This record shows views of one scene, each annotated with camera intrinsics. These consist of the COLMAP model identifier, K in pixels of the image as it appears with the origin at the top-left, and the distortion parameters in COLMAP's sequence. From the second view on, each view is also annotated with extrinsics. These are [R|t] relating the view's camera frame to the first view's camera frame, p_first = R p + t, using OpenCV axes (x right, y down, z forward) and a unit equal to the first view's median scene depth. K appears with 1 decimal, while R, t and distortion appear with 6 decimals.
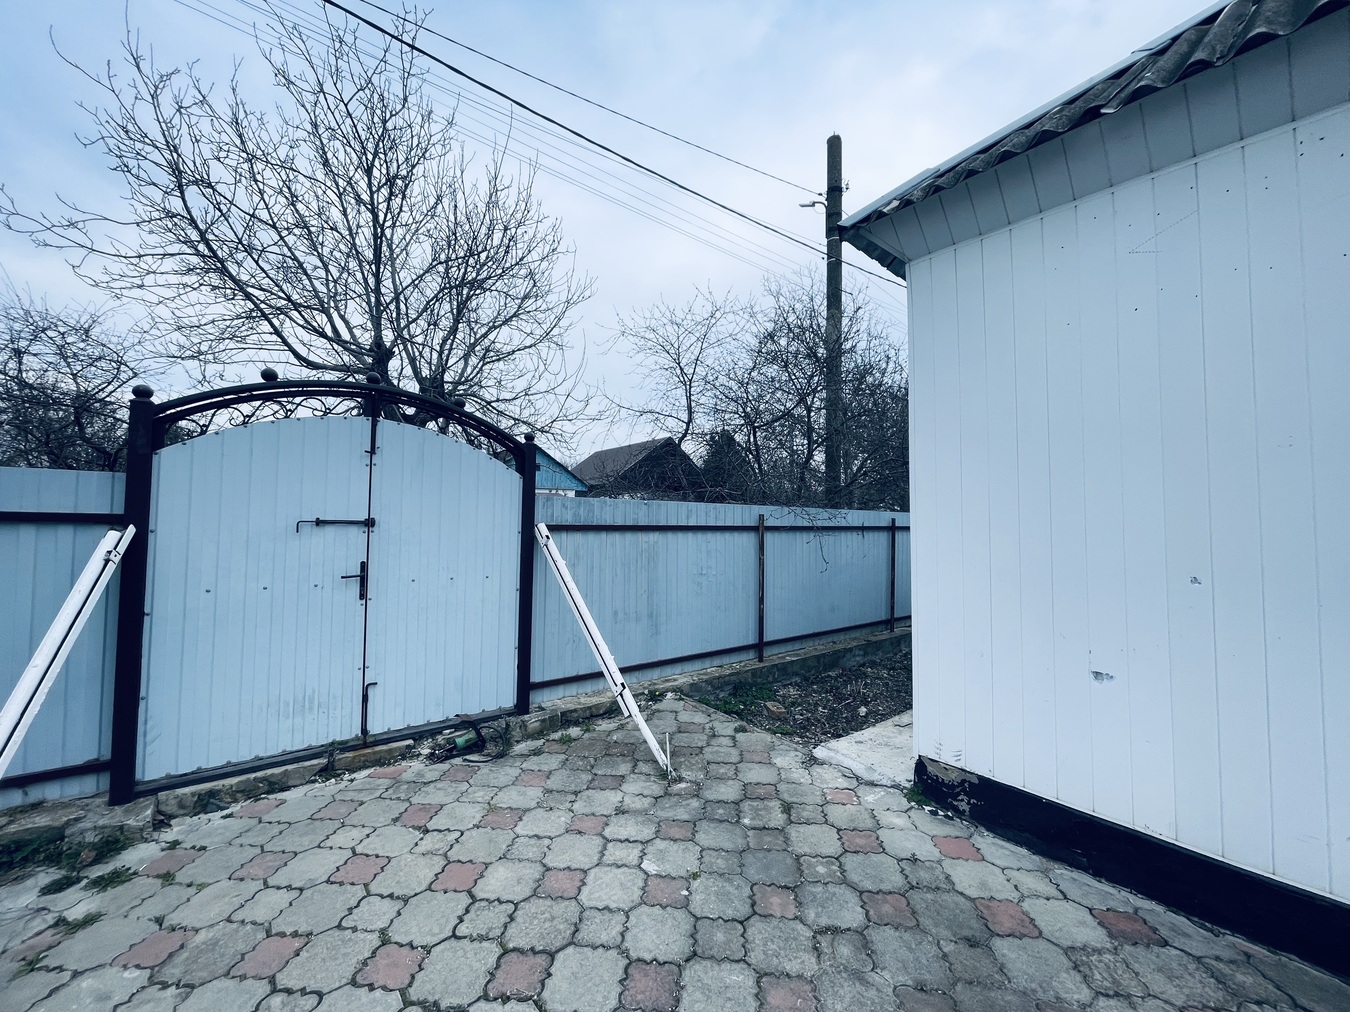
lens RADIAL K [[543.5, 0, 676.7], [0, 543.5, 500.7], [0, 0, 1]] dist [0.000469, -0.001830]
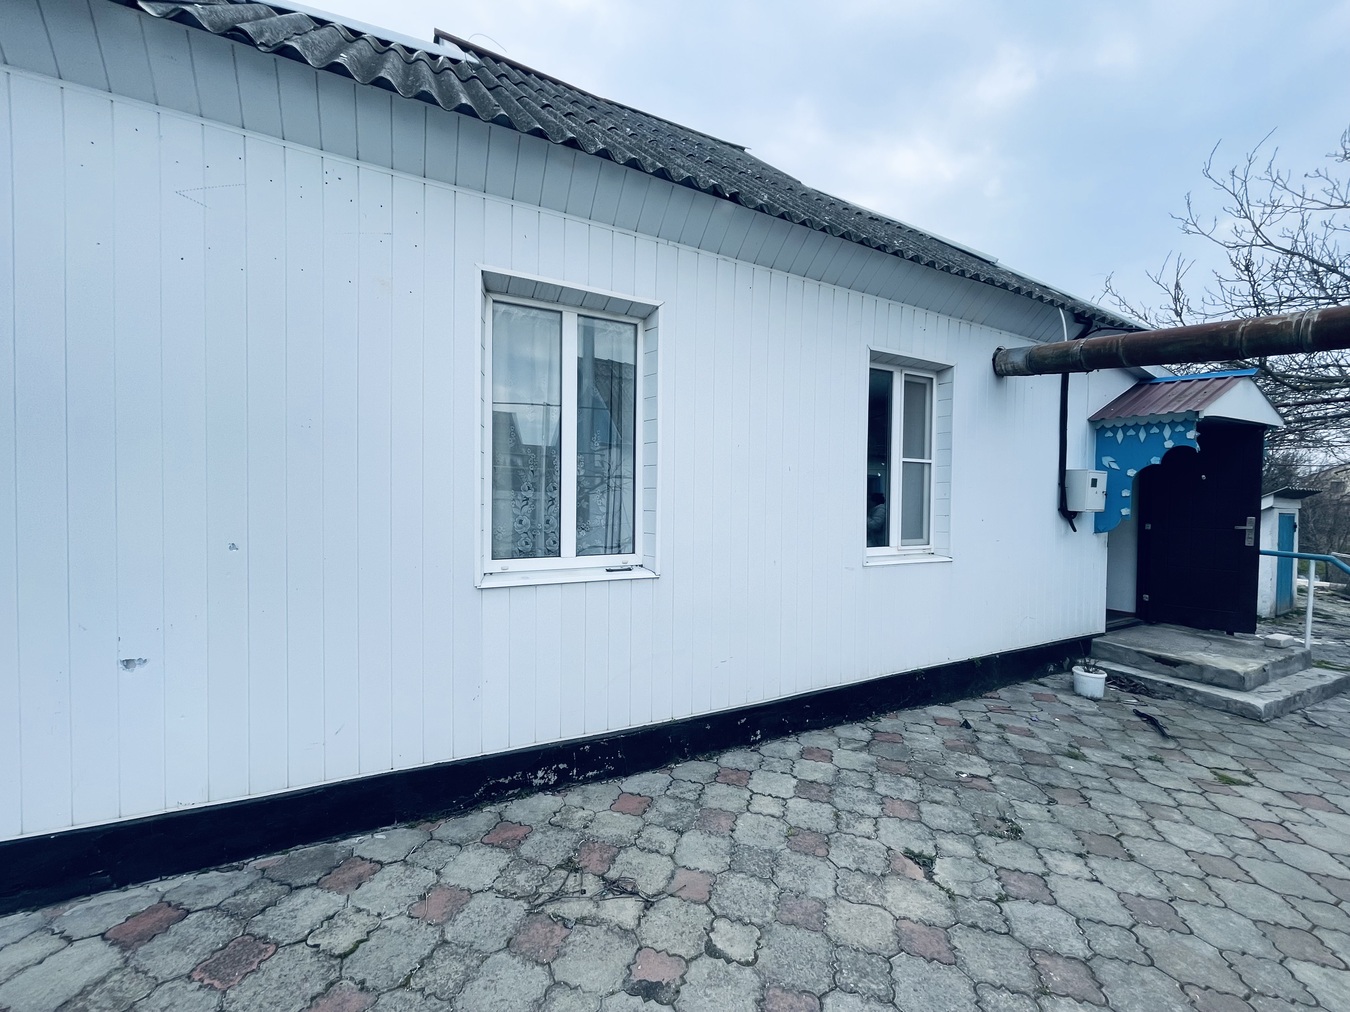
lens RADIAL K [[543.5, 0, 670.4], [0, 543.5, 502.7], [0, 0, 1]] dist [0.000469, -0.001830]
pose [[0.214213, -0.021544, 0.976549, 0.101241], [-0.056944, 0.997781, 0.034504, -0.016799], [-0.975126, -0.062999, 0.212511, -0.024237]]
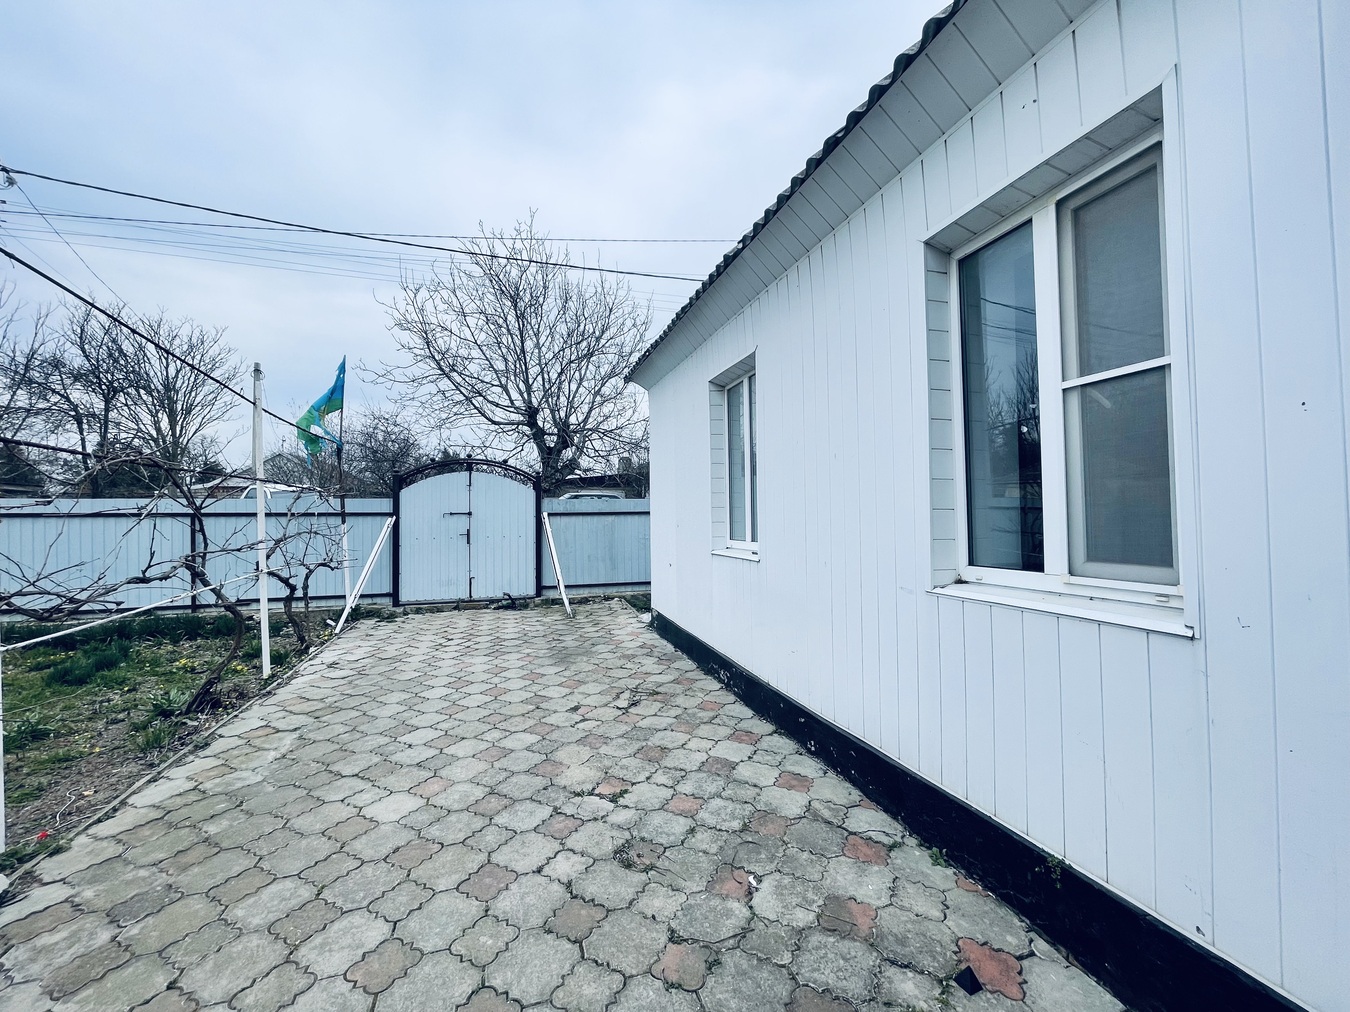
lens RADIAL K [[543.5, 0, 672.3], [0, 543.5, 499.6], [0, 0, 1]] dist [0.000469, -0.001830]
pose [[0.923573, -0.037498, -0.381585, 1.618021], [0.043369, 0.999036, 0.006794, 0.000062], [0.380962, -0.022823, 0.924309, -1.230960]]
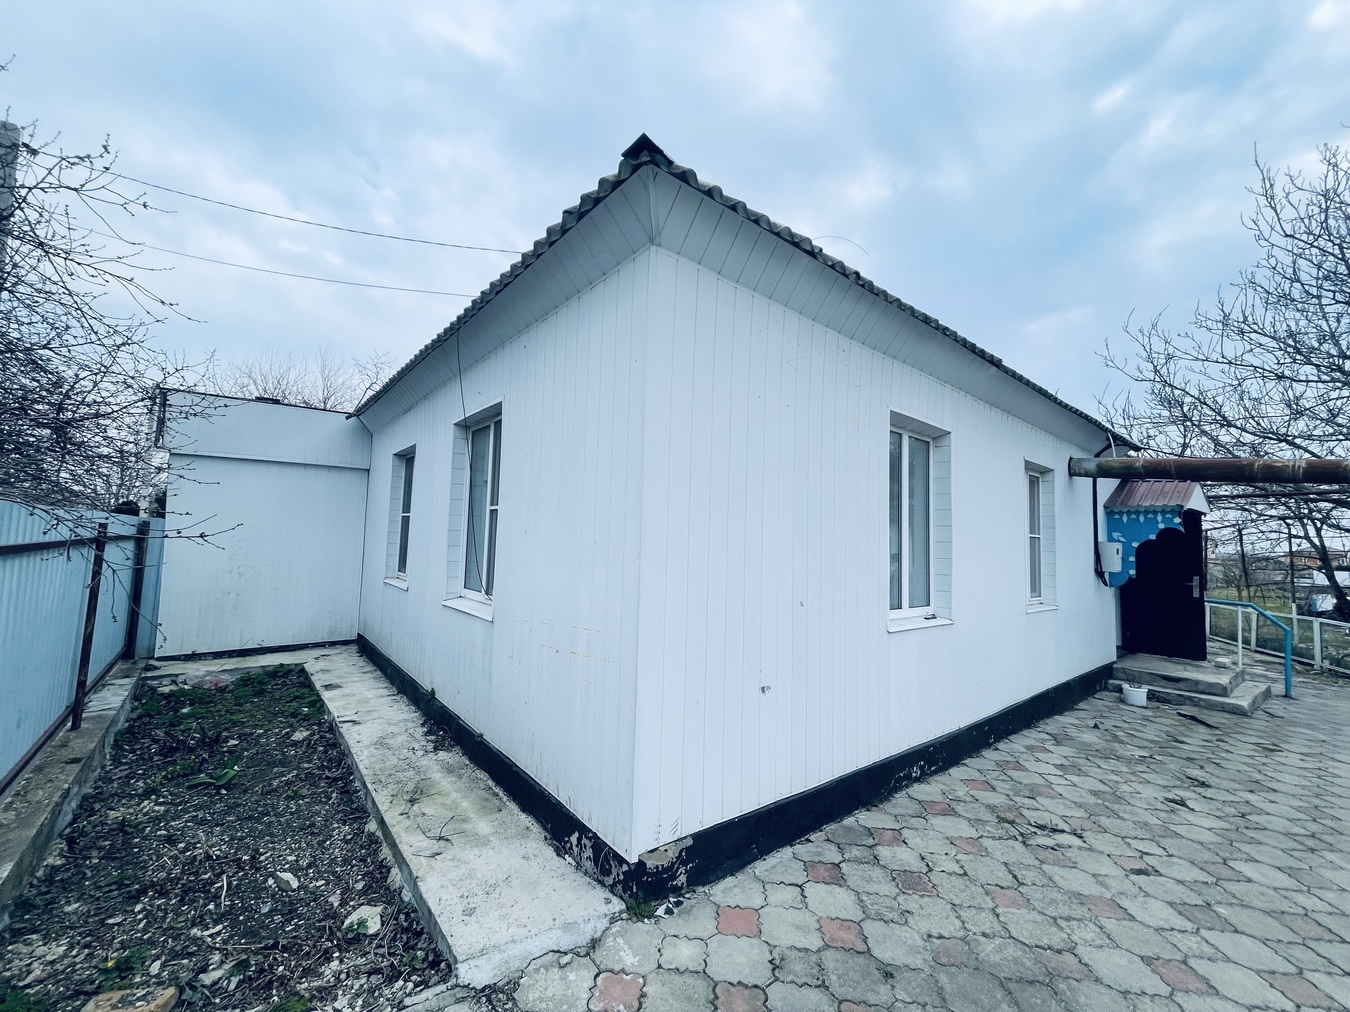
lens RADIAL K [[543.5, 0, 666.9], [0, 543.5, 502.0], [0, 0, 1]] dist [0.000469, -0.001830]
pose [[0.011890, 0.061711, 0.998023, -0.440510], [-0.080323, 0.994927, -0.060563, -0.007494], [-0.996698, -0.079444, 0.016786, 1.122462]]
